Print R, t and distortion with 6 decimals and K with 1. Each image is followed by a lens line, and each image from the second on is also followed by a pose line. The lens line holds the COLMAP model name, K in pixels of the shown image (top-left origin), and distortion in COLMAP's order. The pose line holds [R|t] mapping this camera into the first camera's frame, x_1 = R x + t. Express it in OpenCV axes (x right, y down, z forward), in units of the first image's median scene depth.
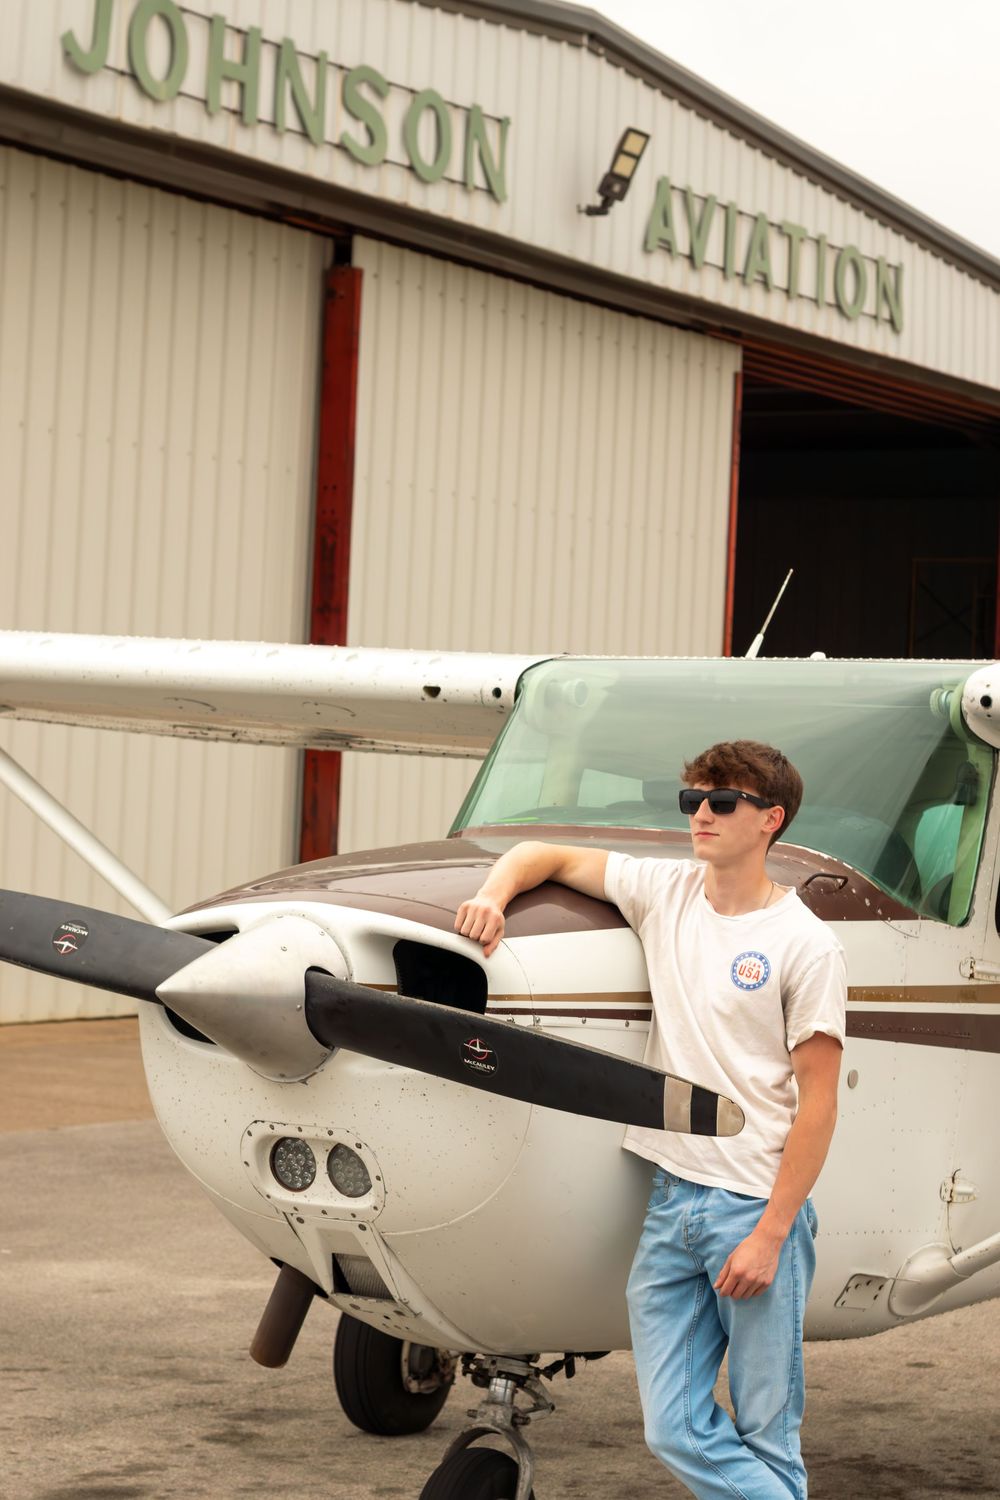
lens RADIAL K [[3366.6, 0, 500.0], [0, 3366.6, 750.0], [0, 0, 1]] dist [0.029276, 0.043242]
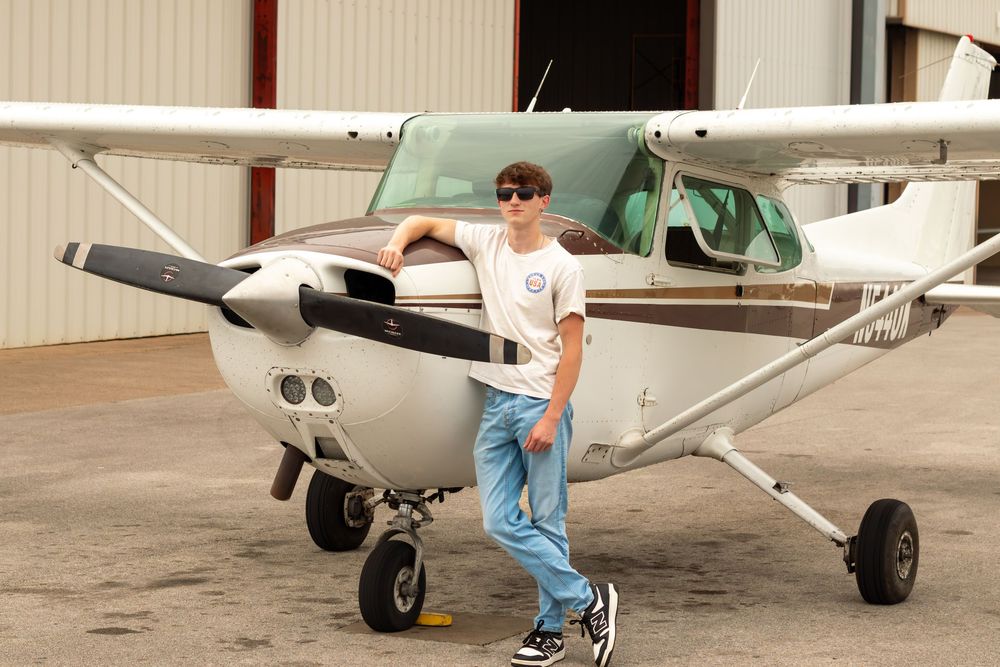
lens RADIAL K [[2244.4, 0, 500.0], [0, 2244.4, 333.5], [0, 0, 1]] dist [0.029276, 0.043242]
pose [[0.997931, -0.027398, 0.058170, -0.015911], [0.022888, 0.996781, 0.076829, -0.002099], [-0.060087, -0.075339, 0.995346, -0.222912]]
